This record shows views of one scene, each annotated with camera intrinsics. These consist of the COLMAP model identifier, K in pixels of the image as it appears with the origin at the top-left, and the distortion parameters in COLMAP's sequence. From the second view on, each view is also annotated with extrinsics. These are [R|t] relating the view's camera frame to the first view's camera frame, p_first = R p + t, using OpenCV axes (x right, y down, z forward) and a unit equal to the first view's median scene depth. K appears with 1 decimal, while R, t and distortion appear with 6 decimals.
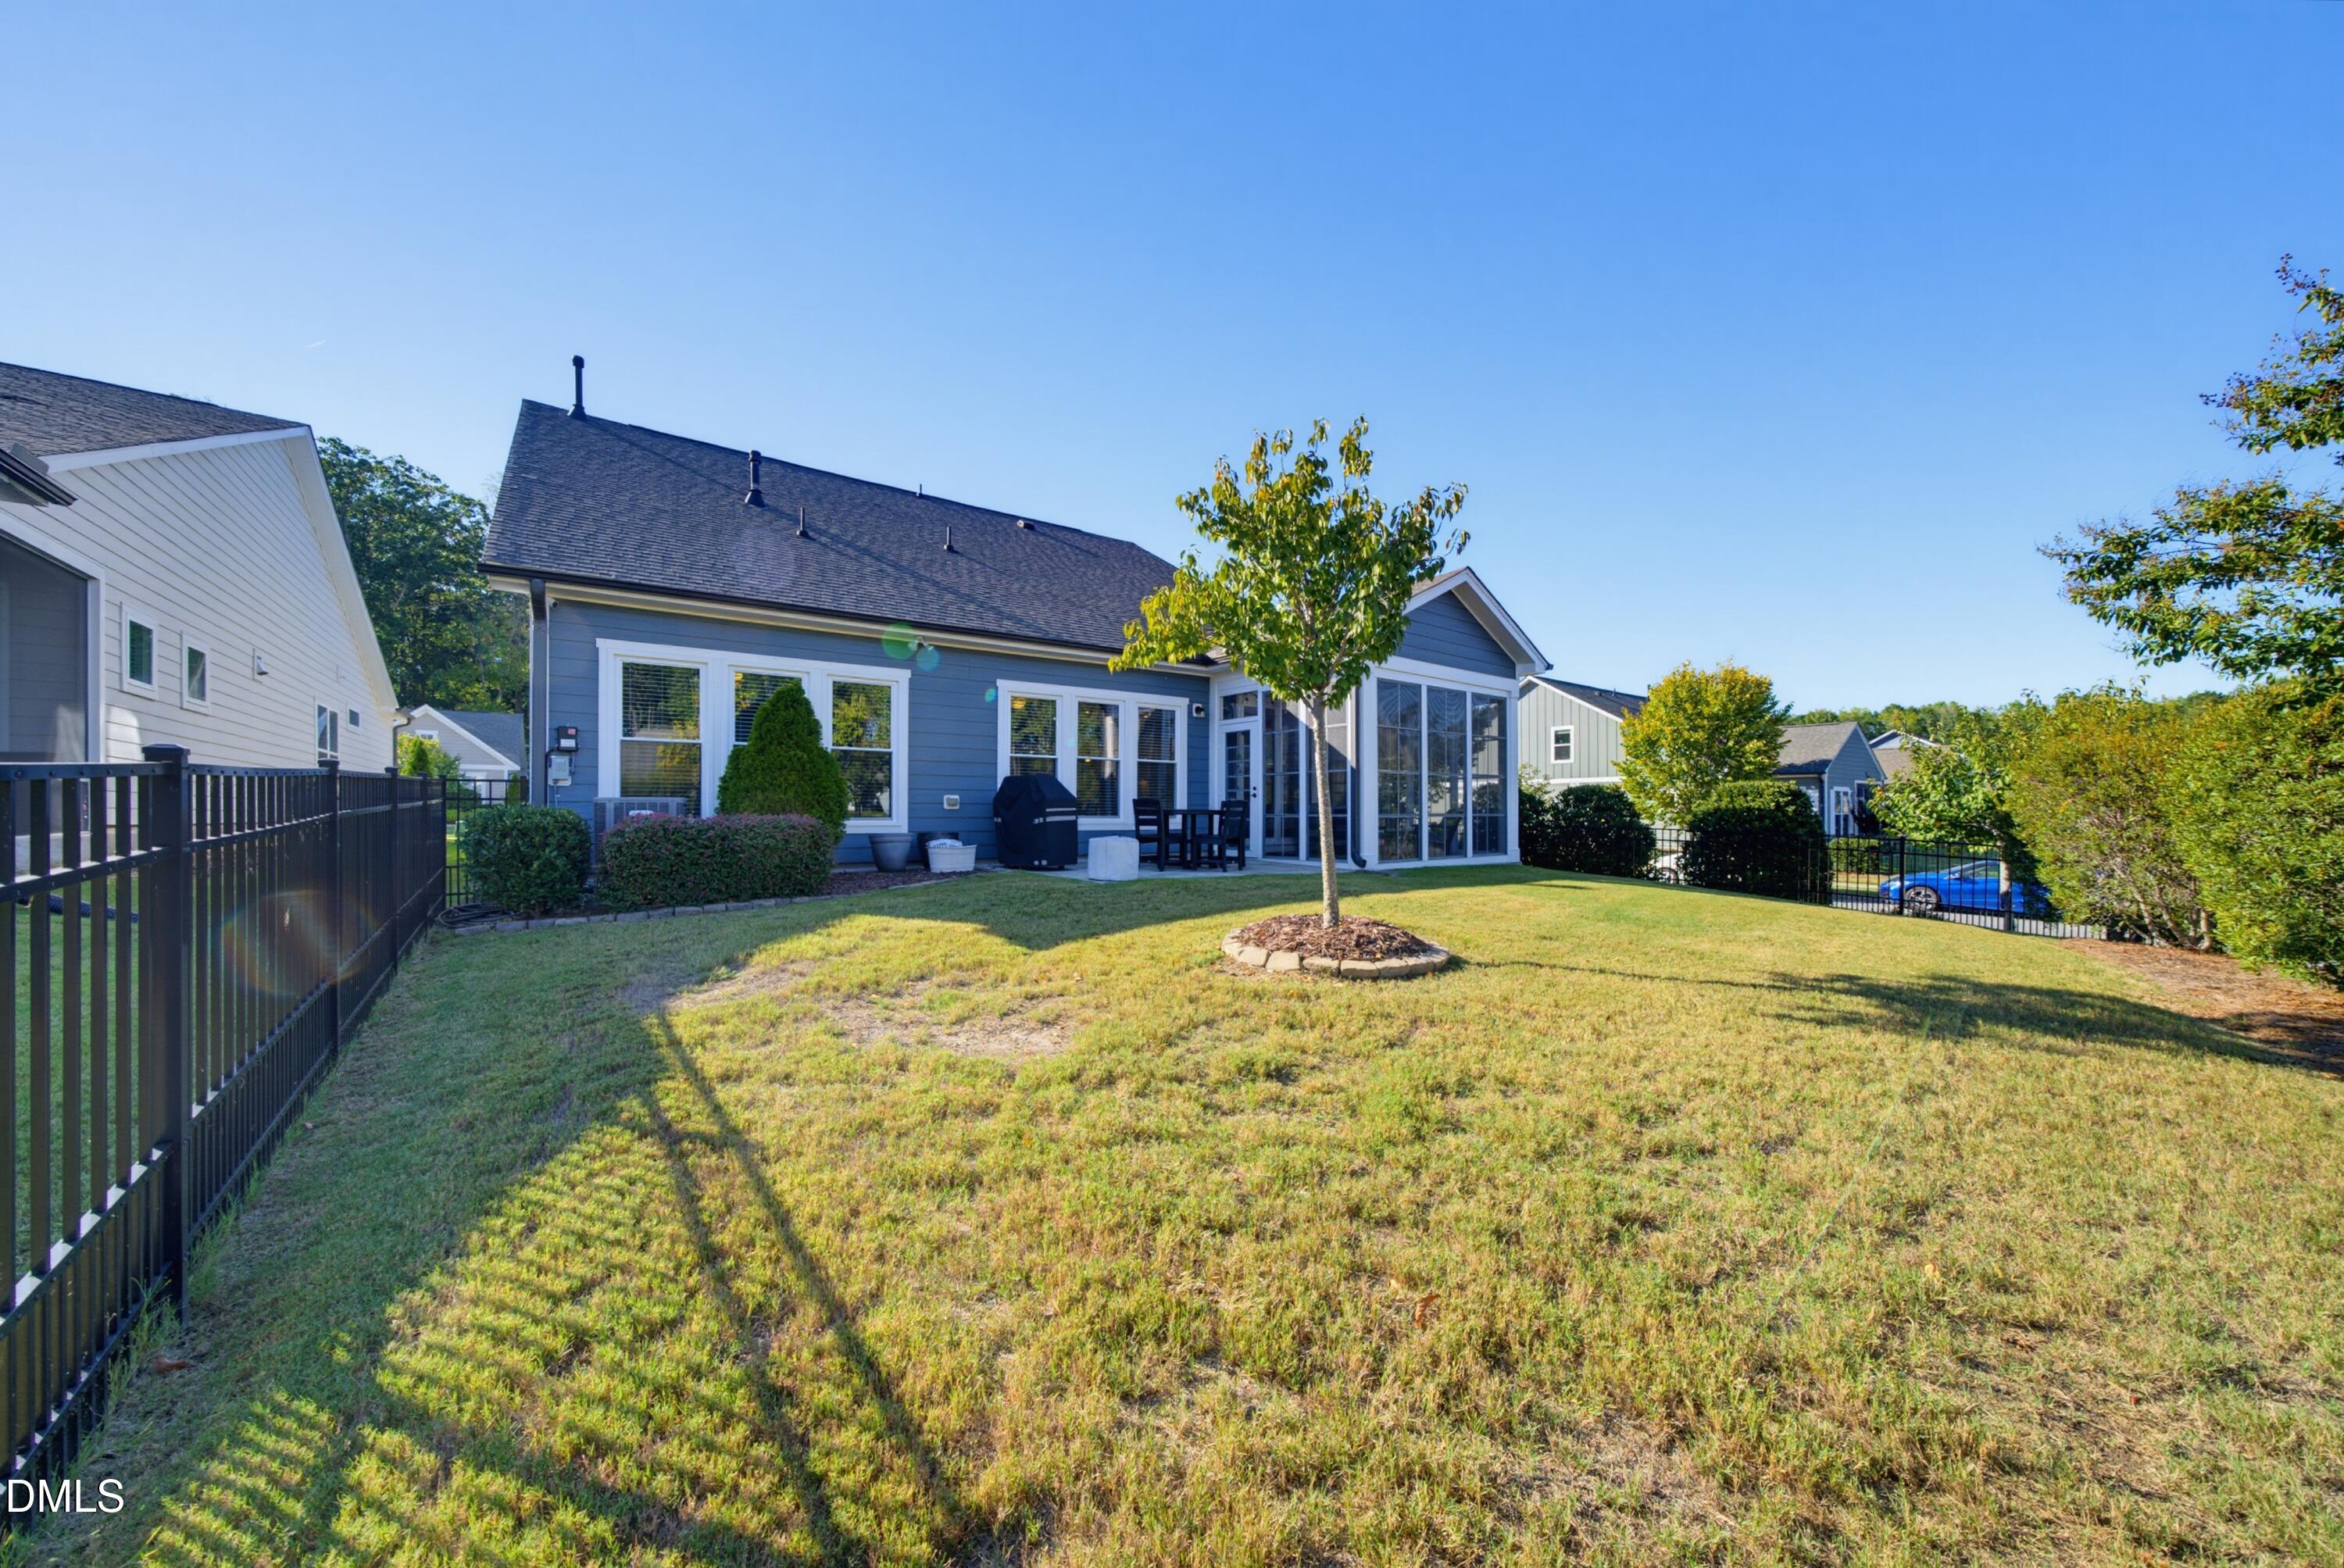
lens RADIAL K [[818.7, 0, 1169.5], [0, 818.7, 826.2], [0, 0, 1]] dist [0.001020, 0.000065]
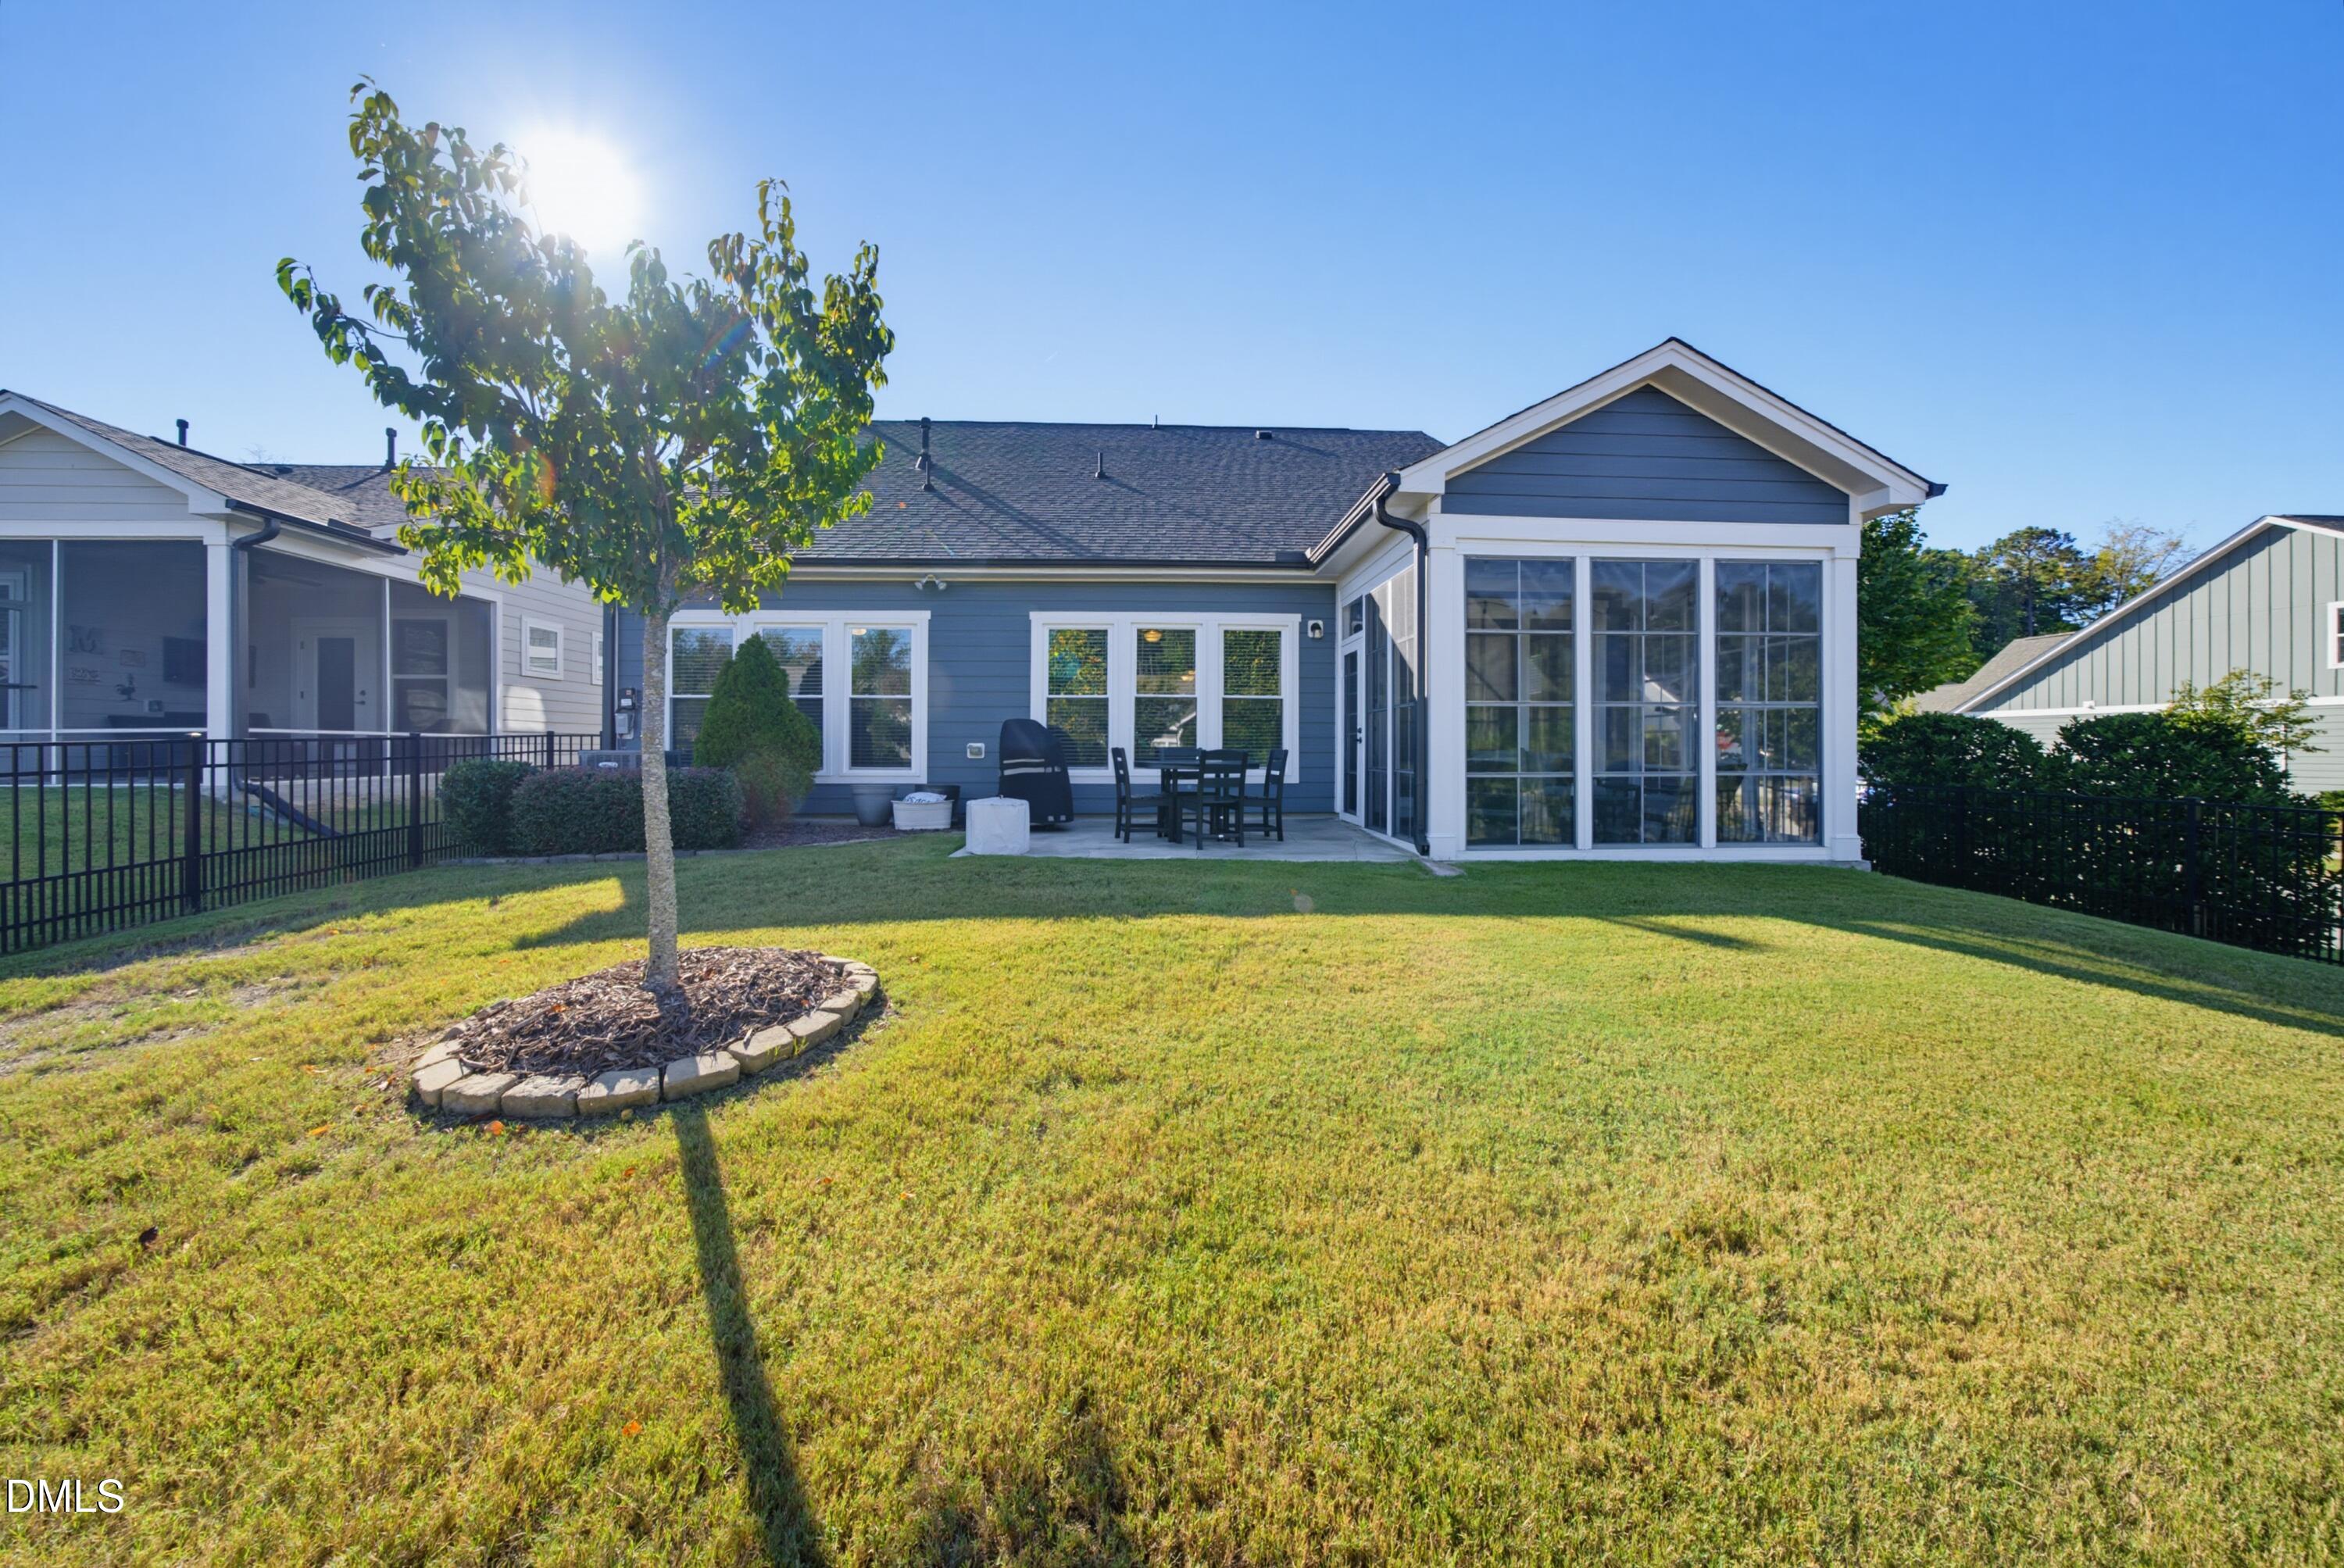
lens RADIAL K [[807.6, 0, 1185.8], [0, 807.6, 768.5], [0, 0, 1]] dist [-0.001018, 0.000118]
pose [[0.830958, 0.016868, -0.556080, 0.364872], [-0.011054, 0.999844, 0.013810, -0.020764], [0.556226, -0.005328, 0.831014, 0.316174]]
